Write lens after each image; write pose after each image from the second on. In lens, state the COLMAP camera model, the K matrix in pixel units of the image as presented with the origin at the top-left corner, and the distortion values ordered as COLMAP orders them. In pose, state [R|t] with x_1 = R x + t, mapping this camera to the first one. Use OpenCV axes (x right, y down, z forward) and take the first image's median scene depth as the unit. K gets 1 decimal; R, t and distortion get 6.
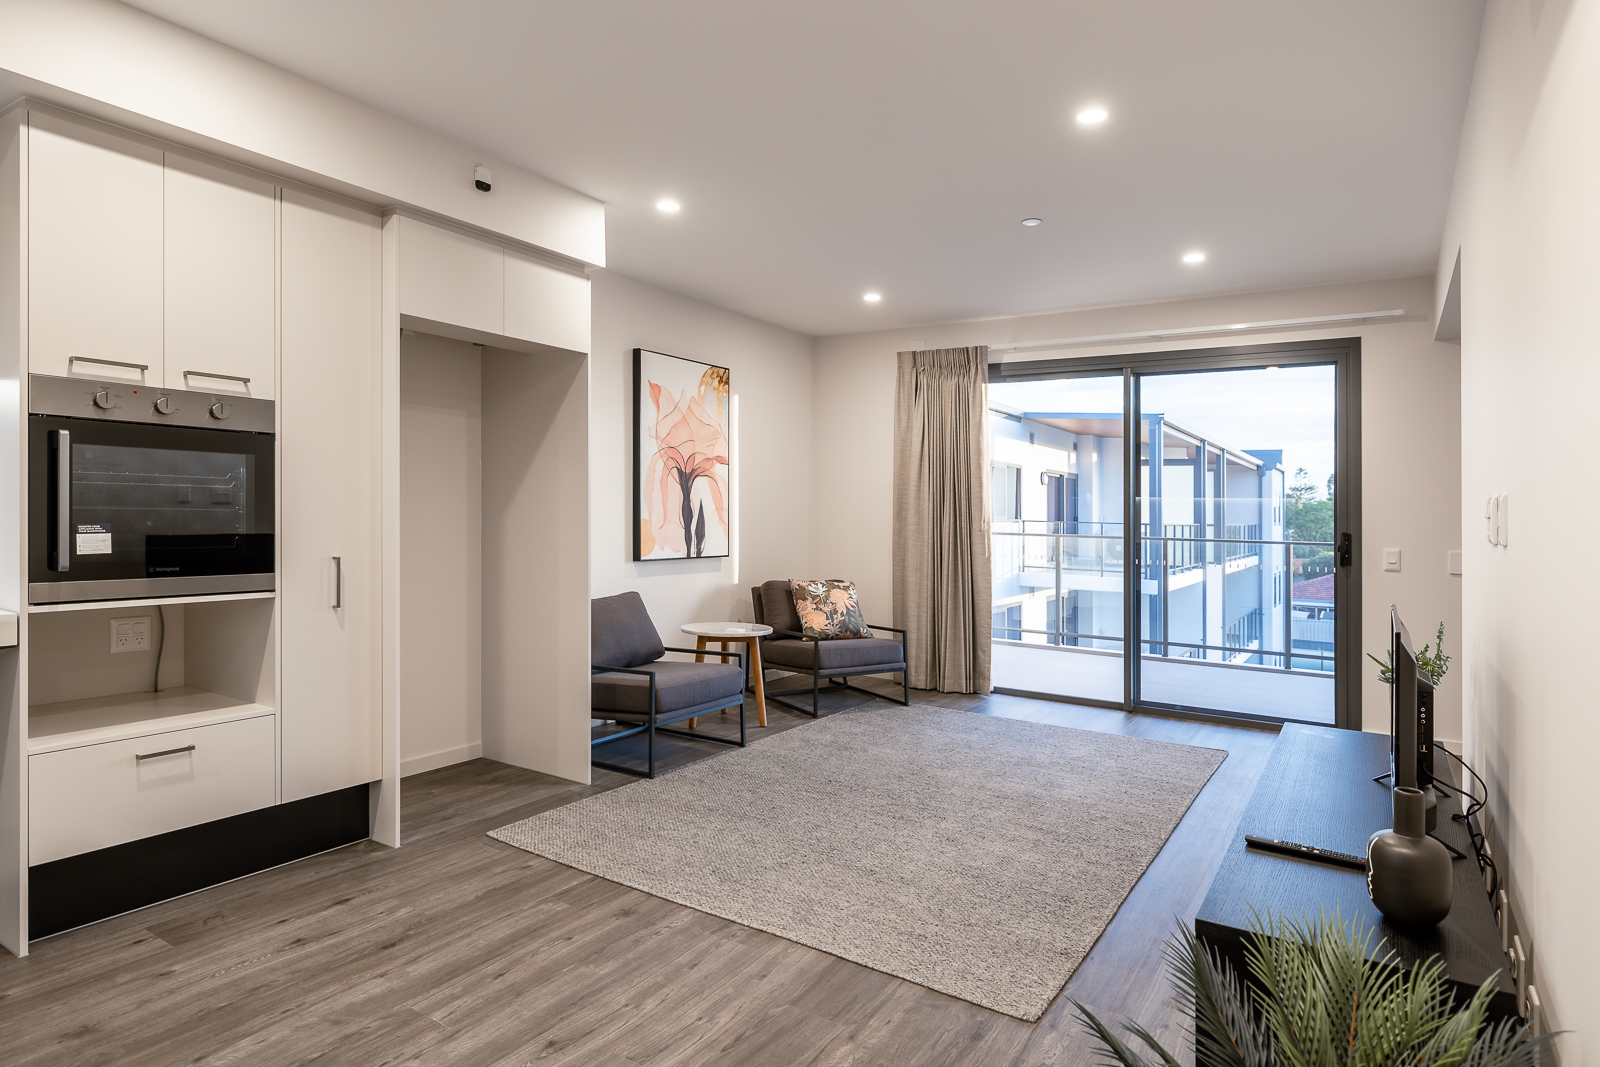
lens RADIAL K [[907.9, 0, 803.9], [0, 907.9, 480.8], [0, 0, 1]] dist [0.000702, -0.000137]
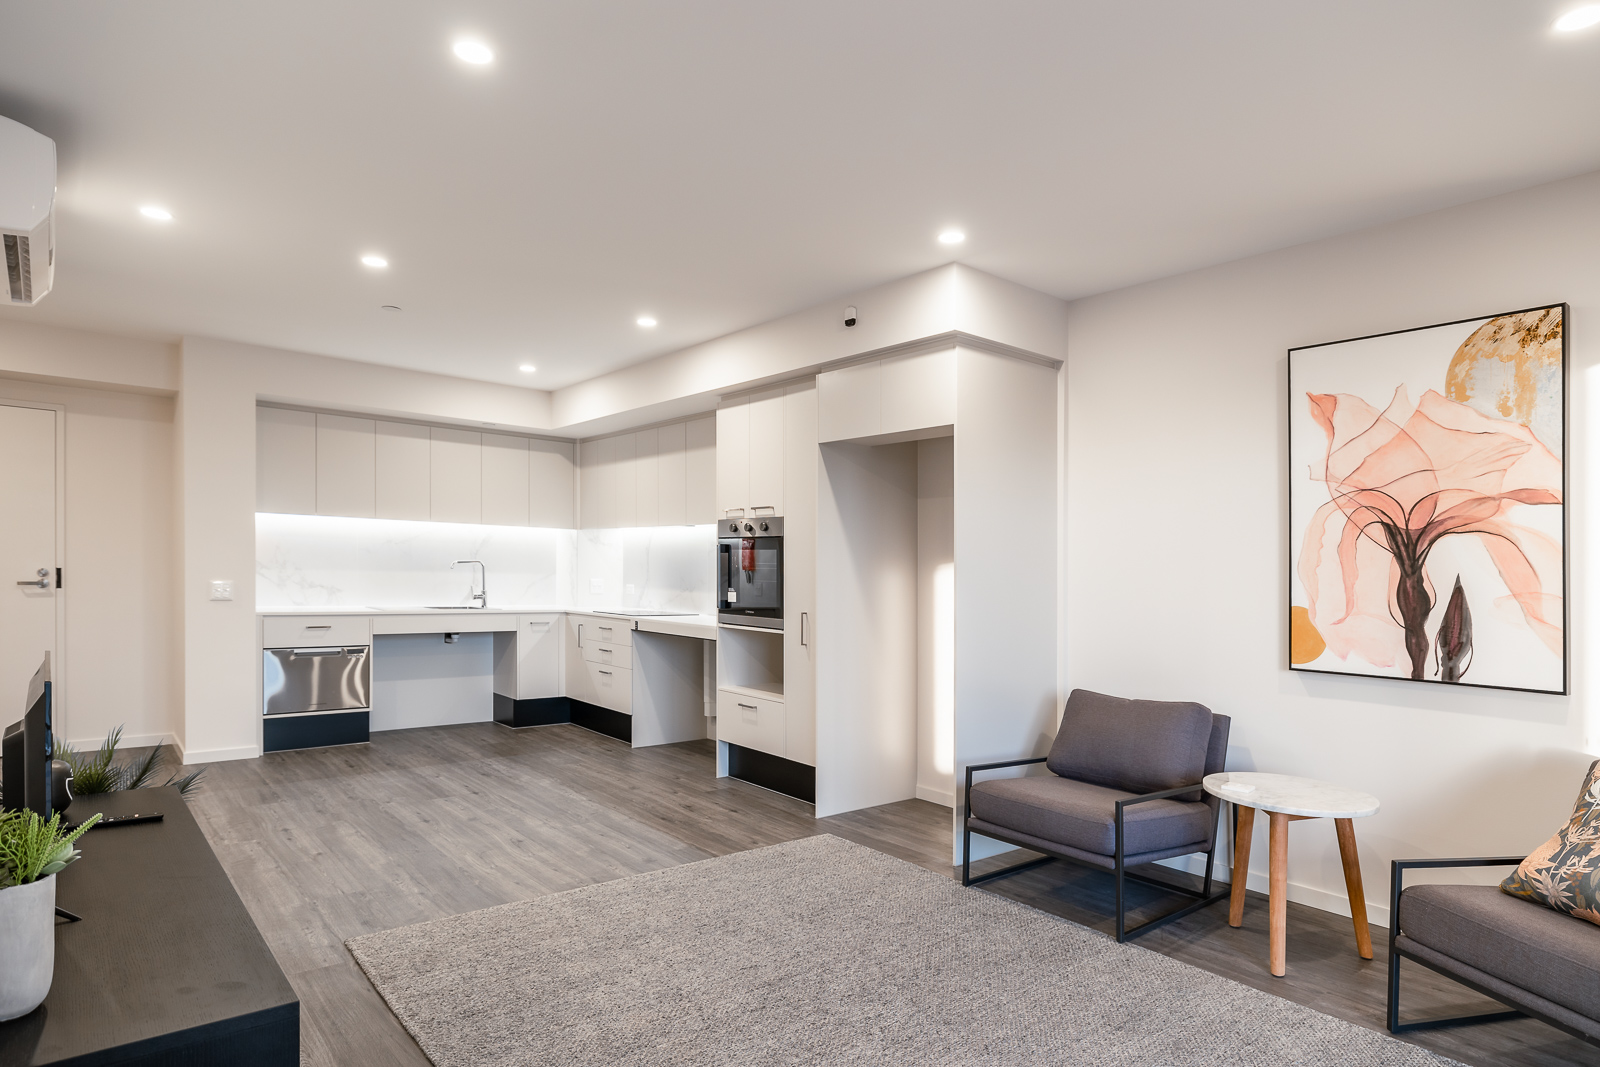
lens RADIAL K [[897.8, 0, 804.2], [0, 897.8, 598.9], [0, 0, 1]] dist [0.001224, 0.000275]
pose [[-0.300170, -0.000019, -0.953886, 1.036063], [0.002031, 0.999998, -0.000659, 0.067970], [0.953884, -0.002135, -0.300169, 1.605693]]
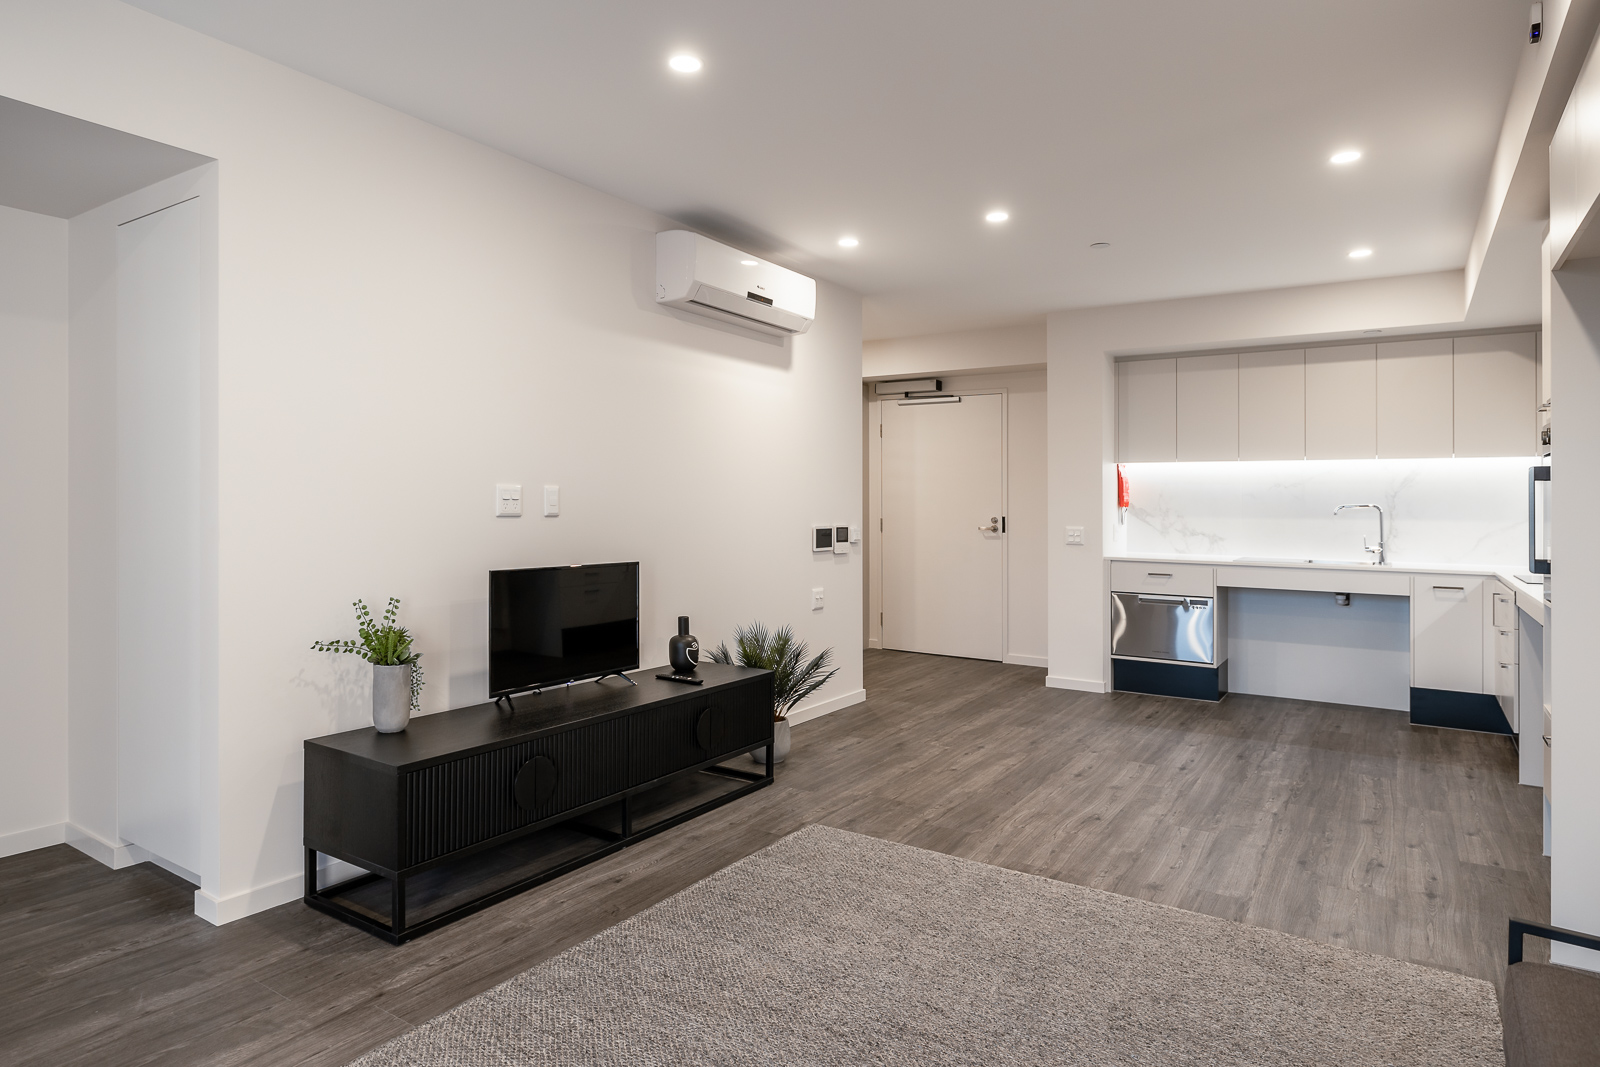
lens RADIAL K [[929.6, 0, 777.3], [0, 929.6, 534.1], [0, 0, 1]] dist [-0.003233, -0.000361]
pose [[-0.999329, -0.033765, 0.014215, 0.242838], [-0.033811, 0.999424, -0.003014, 0.073449], [-0.014105, -0.003492, -0.999894, 2.053647]]
